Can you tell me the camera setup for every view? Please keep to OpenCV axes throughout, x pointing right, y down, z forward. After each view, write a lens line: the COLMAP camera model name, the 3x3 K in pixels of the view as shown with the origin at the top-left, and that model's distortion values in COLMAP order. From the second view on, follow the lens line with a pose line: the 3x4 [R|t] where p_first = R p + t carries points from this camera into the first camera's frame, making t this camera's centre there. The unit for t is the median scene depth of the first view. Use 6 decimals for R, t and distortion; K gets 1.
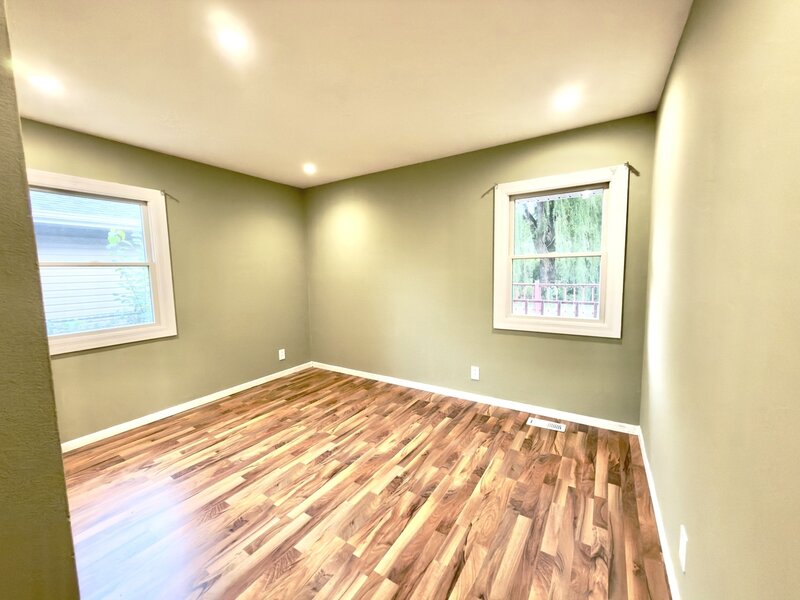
lens RADIAL K [[320.1, 0, 403.7], [0, 320.1, 299.4], [0, 0, 1]] dist [-0.002127, -0.000525]
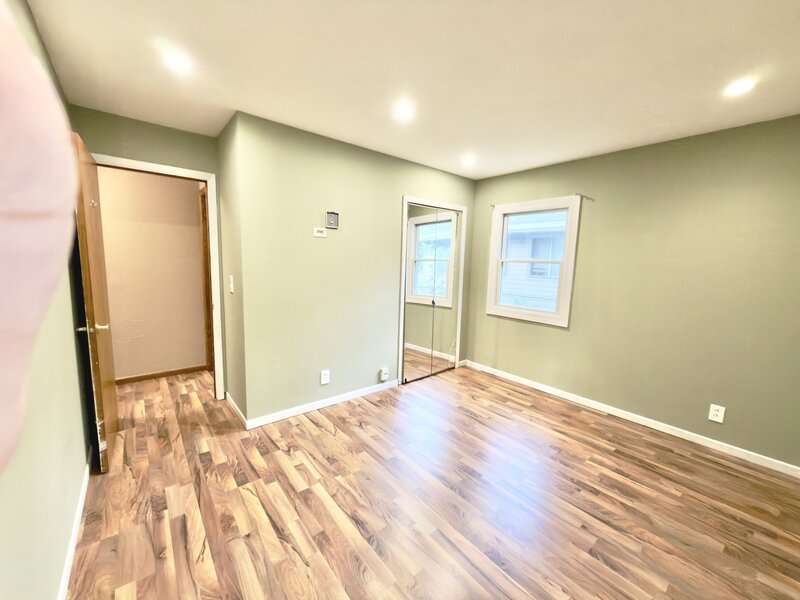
lens RADIAL K [[320.1, 0, 398.8], [0, 320.1, 298.8], [0, 0, 1]] dist [-0.002127, -0.000525]
pose [[-0.317215, 0.124779, -0.940109, 0.511341], [-0.114613, 0.978996, 0.168613, -0.108011], [0.941403, 0.161235, -0.296251, 0.817873]]
